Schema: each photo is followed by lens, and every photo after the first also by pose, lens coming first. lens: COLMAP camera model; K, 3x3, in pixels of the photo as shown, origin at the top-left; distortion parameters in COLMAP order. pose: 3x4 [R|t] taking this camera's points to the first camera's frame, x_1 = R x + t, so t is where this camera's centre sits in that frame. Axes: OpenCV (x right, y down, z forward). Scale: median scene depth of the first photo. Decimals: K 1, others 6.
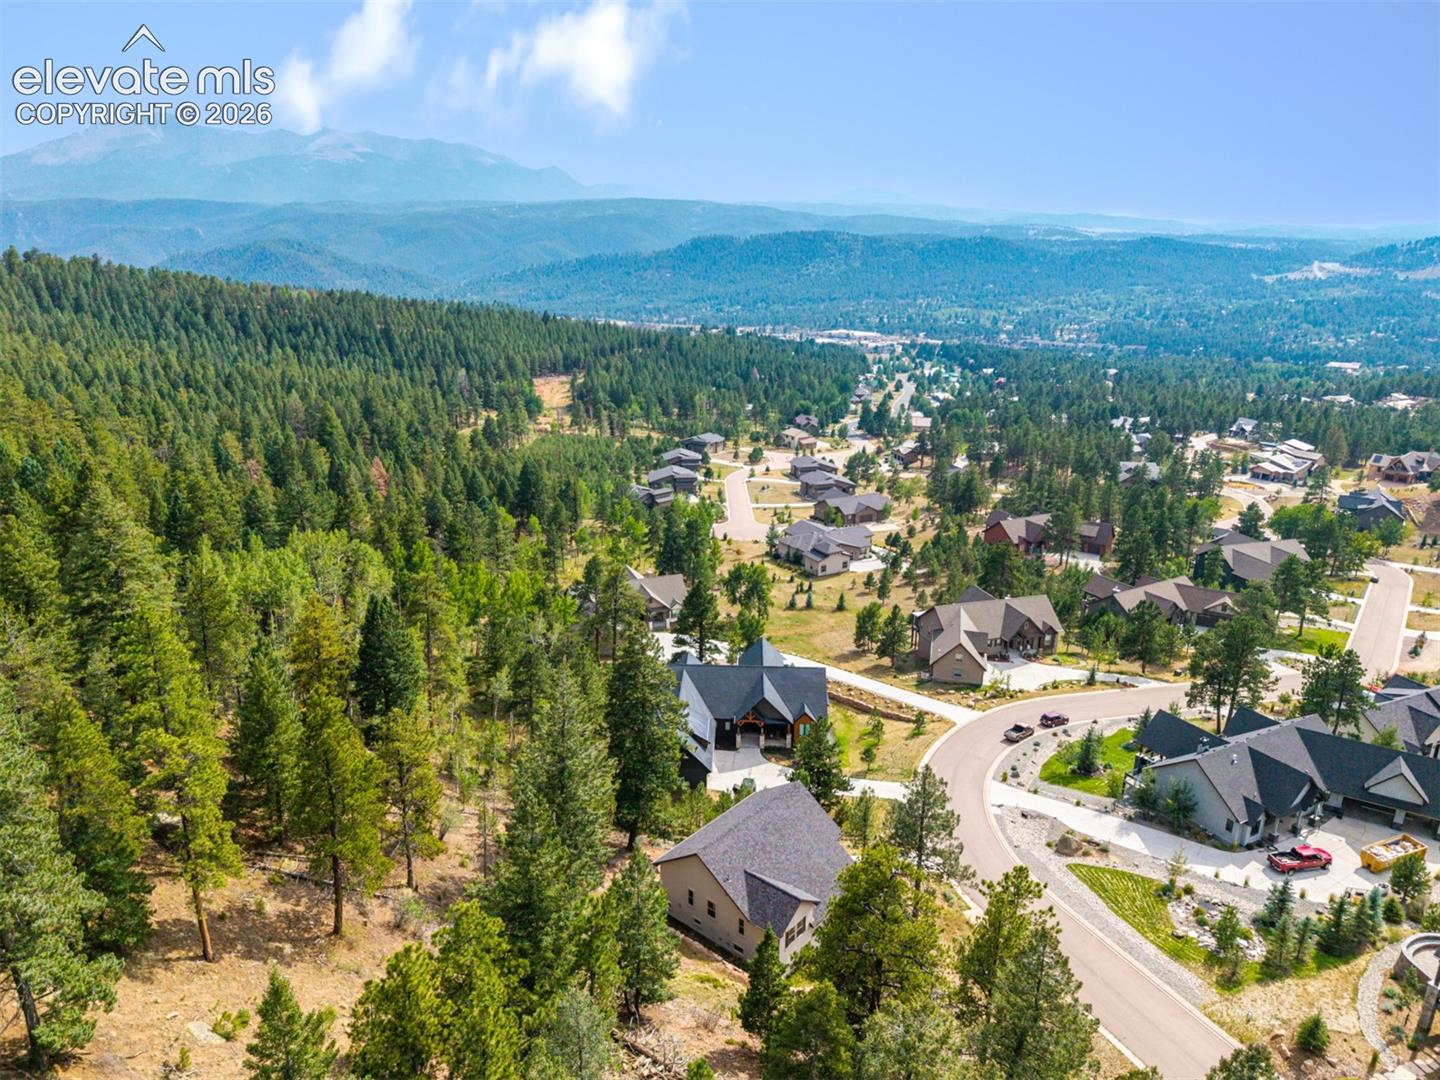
lens RADIAL K [[951.3, 0, 720.0], [0, 951.3, 540.0], [0, 0, 1]] dist [0.055284, -0.066647]
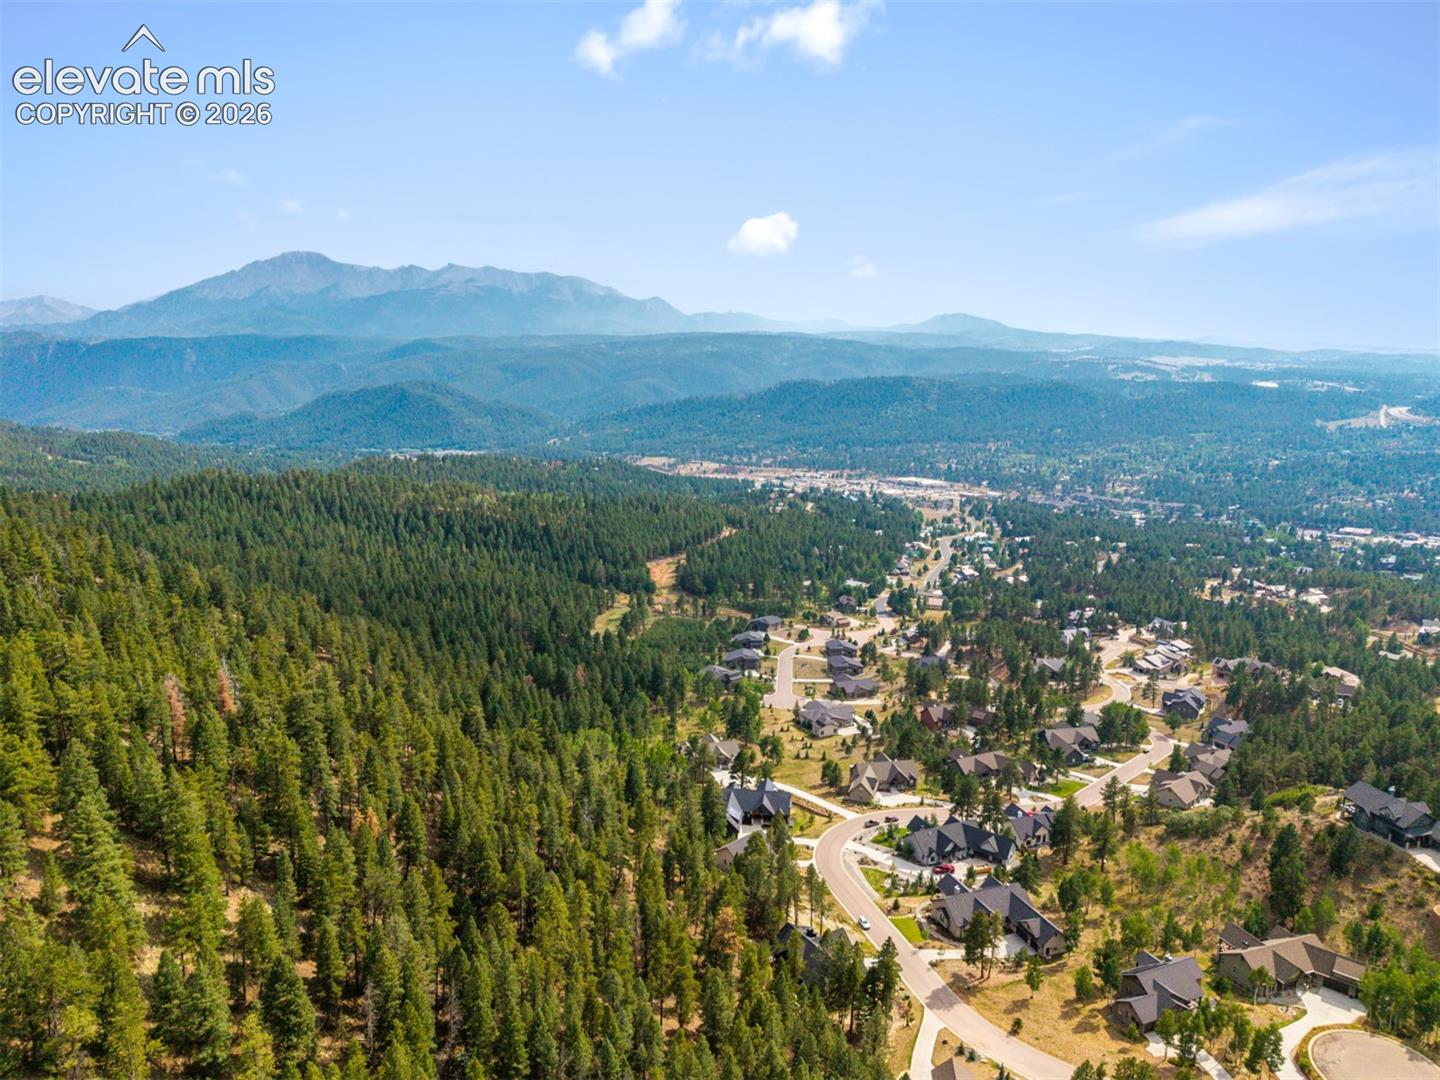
lens RADIAL K [[951.3, 0, 720.0], [0, 951.3, 540.0], [0, 0, 1]] dist [0.055284, -0.066647]
pose [[0.995435, 0.015245, -0.094222, 0.062592], [-0.025903, 0.993263, -0.112952, -0.091206], [0.091865, 0.114877, 0.989123, -0.607066]]
